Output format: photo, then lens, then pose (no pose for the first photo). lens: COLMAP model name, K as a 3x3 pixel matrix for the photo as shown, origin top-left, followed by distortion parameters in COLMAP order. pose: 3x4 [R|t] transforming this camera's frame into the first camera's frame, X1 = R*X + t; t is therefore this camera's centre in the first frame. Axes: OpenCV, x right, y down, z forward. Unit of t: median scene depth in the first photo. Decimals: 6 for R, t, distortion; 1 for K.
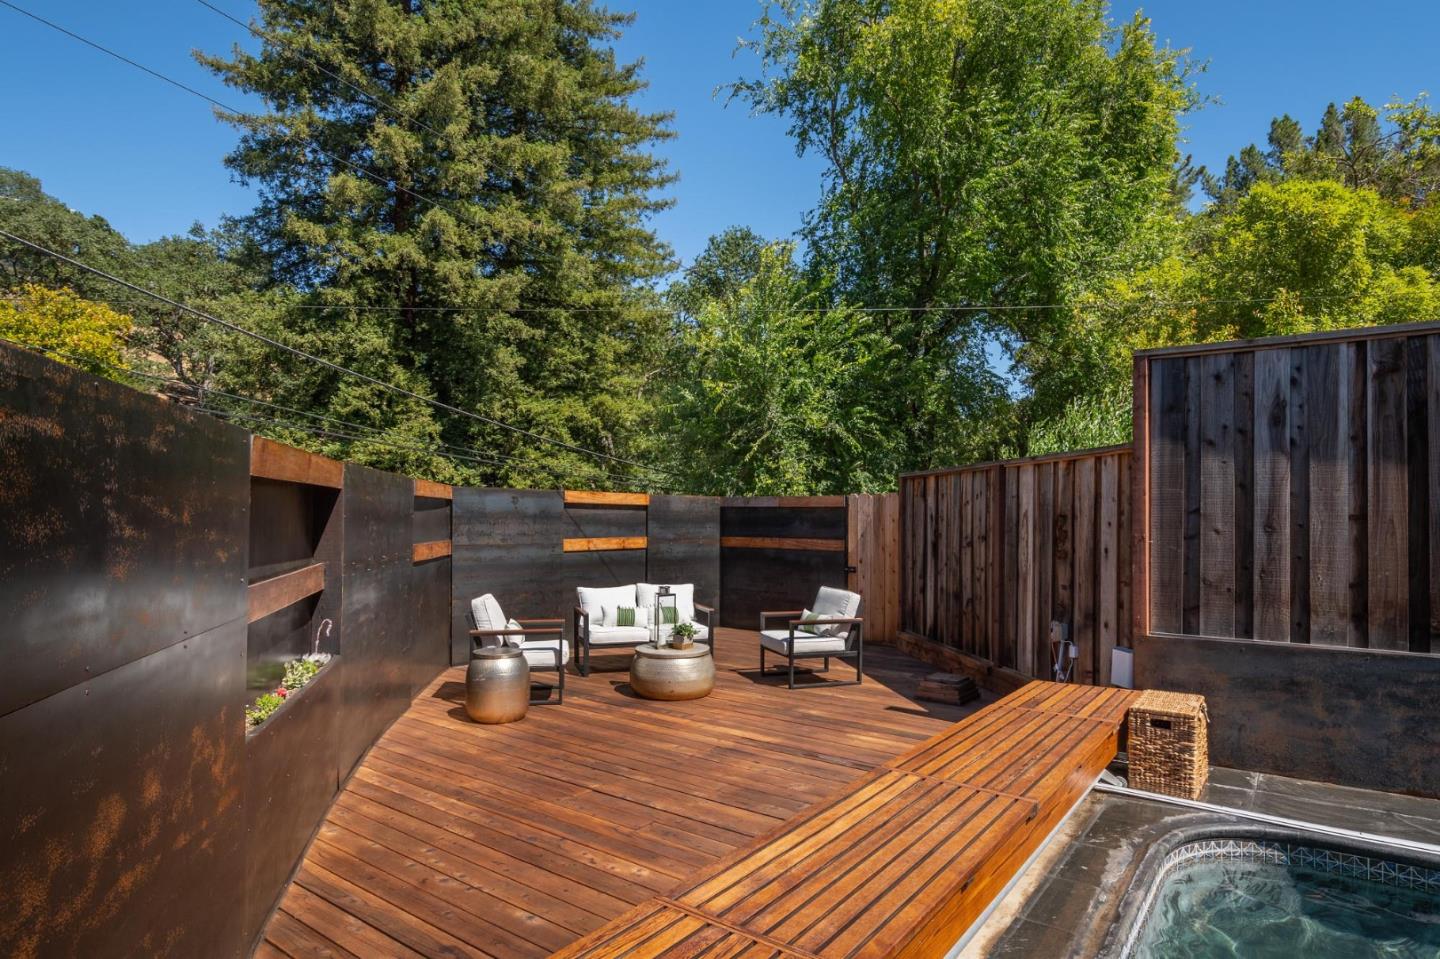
lens RADIAL K [[811.8, 0, 720.0], [0, 811.8, 479.5], [0, 0, 1]] dist [0.022519, 0.000063]
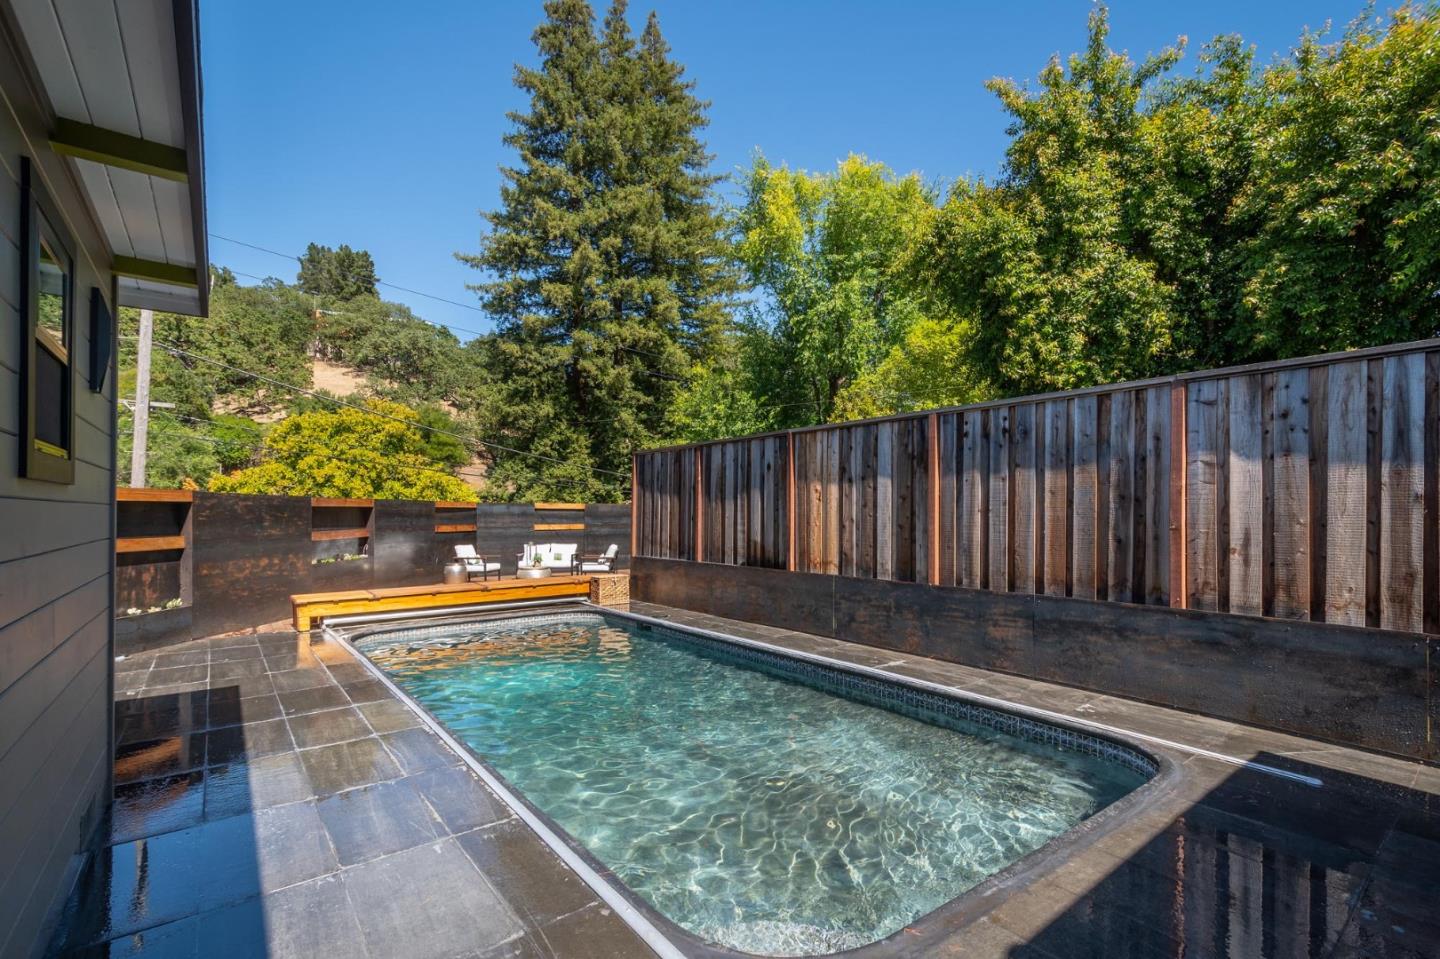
lens RADIAL K [[633.2, 0, 738.1], [0, 633.2, 495.5], [0, 0, 1]] dist [0.000337, -0.000247]
pose [[0.972801, -0.014639, -0.231179, 0.231276], [0.017748, 0.999778, 0.011373, -0.004559], [0.230961, -0.015166, 0.972845, -0.166664]]
